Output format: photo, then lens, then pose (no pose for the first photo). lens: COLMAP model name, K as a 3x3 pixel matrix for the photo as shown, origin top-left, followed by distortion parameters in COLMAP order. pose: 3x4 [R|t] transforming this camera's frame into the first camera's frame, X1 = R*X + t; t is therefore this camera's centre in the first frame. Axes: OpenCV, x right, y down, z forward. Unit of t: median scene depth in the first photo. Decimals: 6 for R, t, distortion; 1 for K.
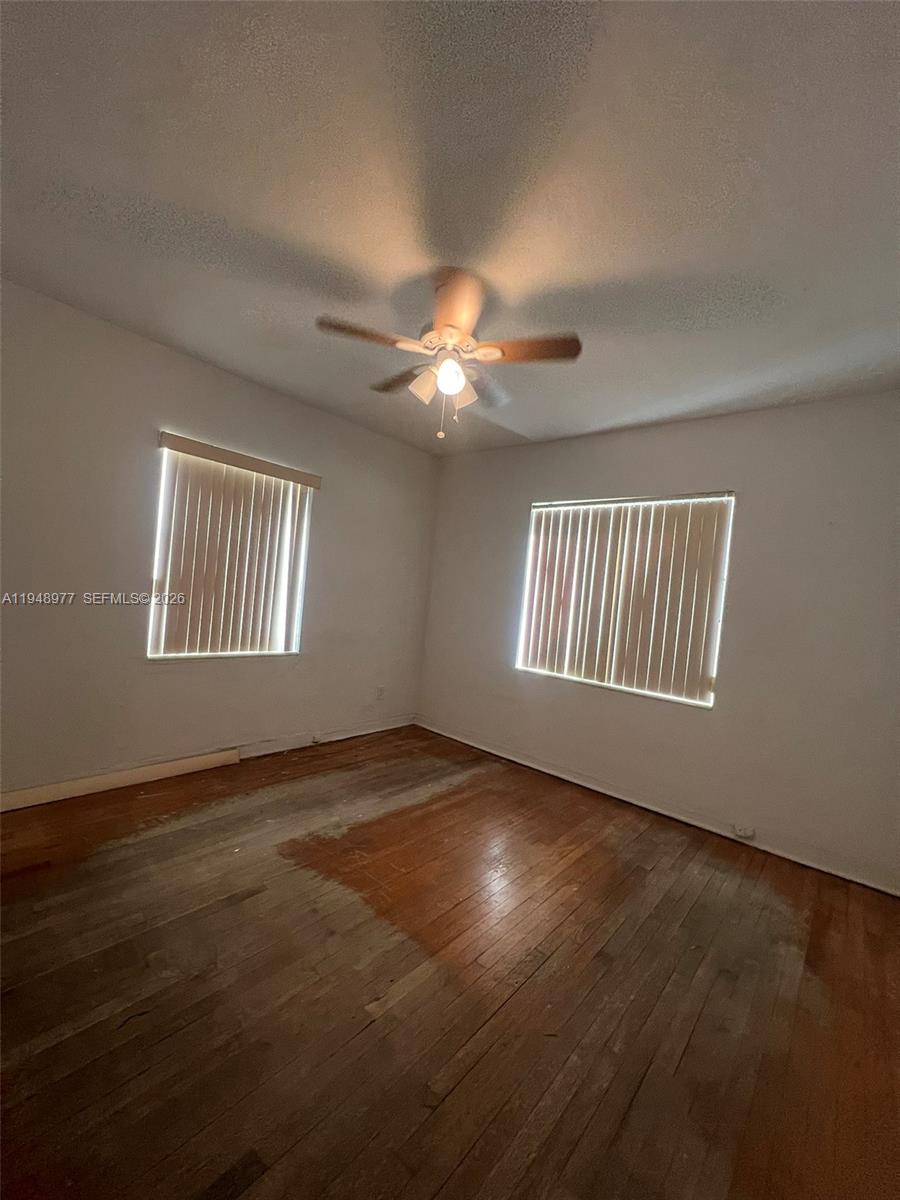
lens RADIAL K [[478.5, 0, 448.2], [0, 478.5, 599.0], [0, 0, 1]] dist [-0.002552, 0.001011]
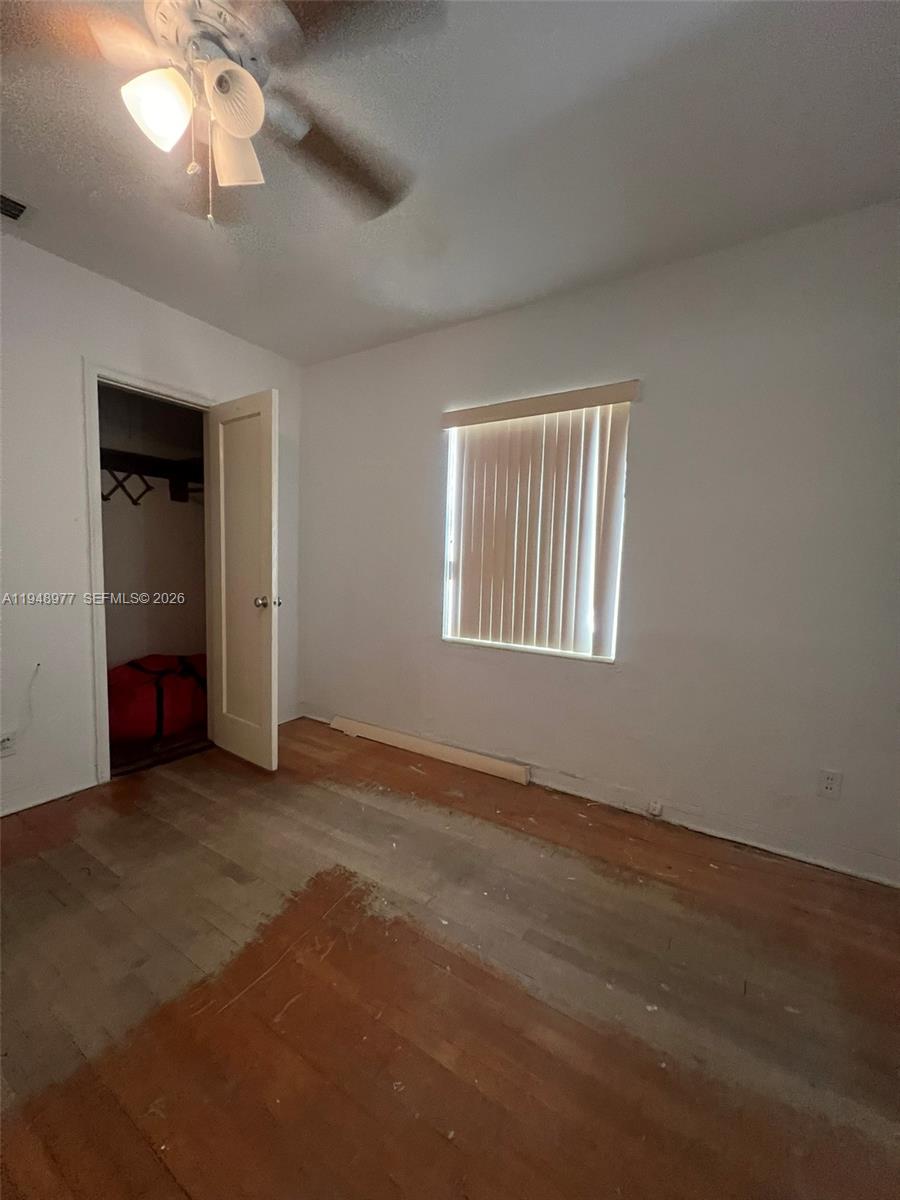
lens RADIAL K [[478.5, 0, 448.0], [0, 478.5, 605.7], [0, 0, 1]] dist [-0.002552, 0.001011]
pose [[0.143656, -0.004600, -0.989617, 0.360654], [-0.027169, 0.999594, -0.008590, 0.057274], [0.989255, 0.028121, 0.143473, 0.802910]]
